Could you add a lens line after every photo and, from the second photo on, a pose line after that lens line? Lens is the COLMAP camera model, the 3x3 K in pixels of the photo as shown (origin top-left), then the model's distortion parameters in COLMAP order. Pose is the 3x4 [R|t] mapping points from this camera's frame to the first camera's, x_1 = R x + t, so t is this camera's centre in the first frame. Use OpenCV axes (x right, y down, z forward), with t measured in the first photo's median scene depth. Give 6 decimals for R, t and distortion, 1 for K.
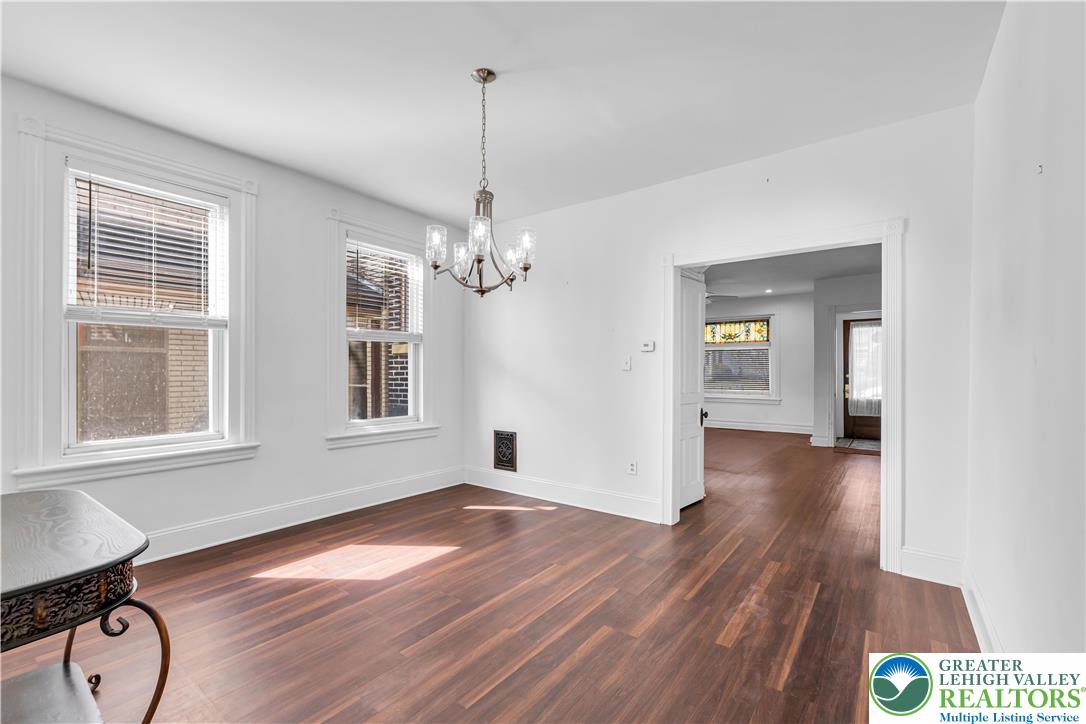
lens RADIAL K [[469.4, 0, 537.6], [0, 469.4, 367.8], [0, 0, 1]] dist [-0.000029, 0.001465]
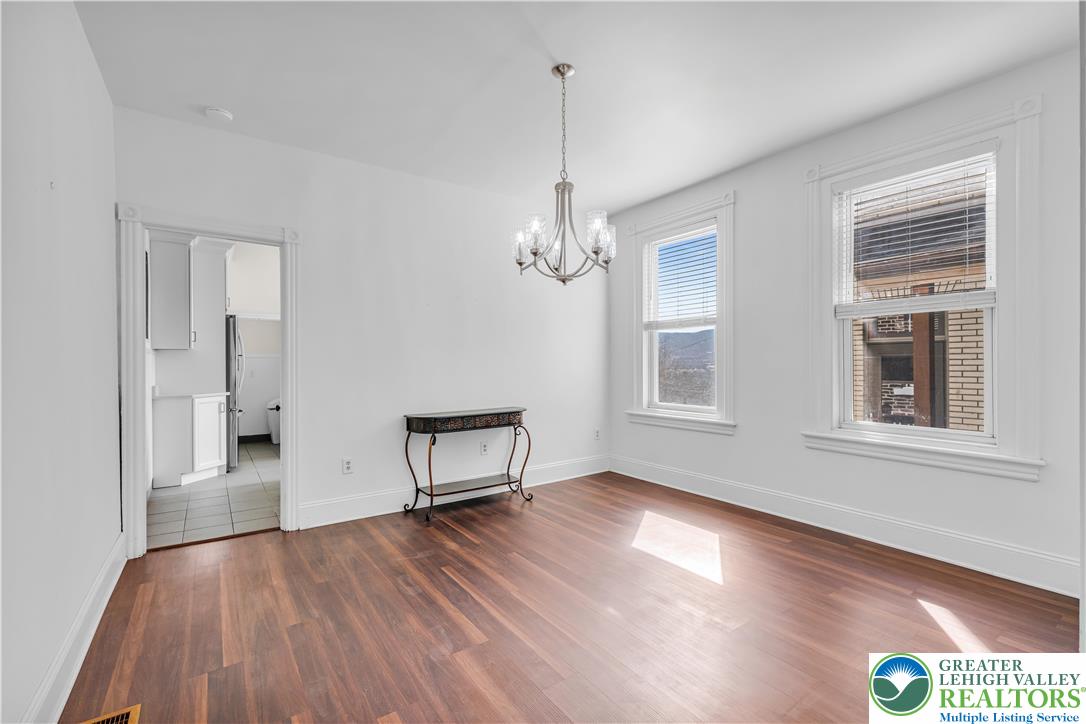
lens RADIAL K [[485.6, 0, 534.6], [0, 485.6, 362.4], [0, 0, 1]] dist [0.005246, 0.000367]
pose [[-0.324785, -0.003539, -0.945781, 0.597927], [0.009071, 0.999935, -0.006856, 0.017226], [0.945745, -0.010806, -0.324731, 0.838578]]
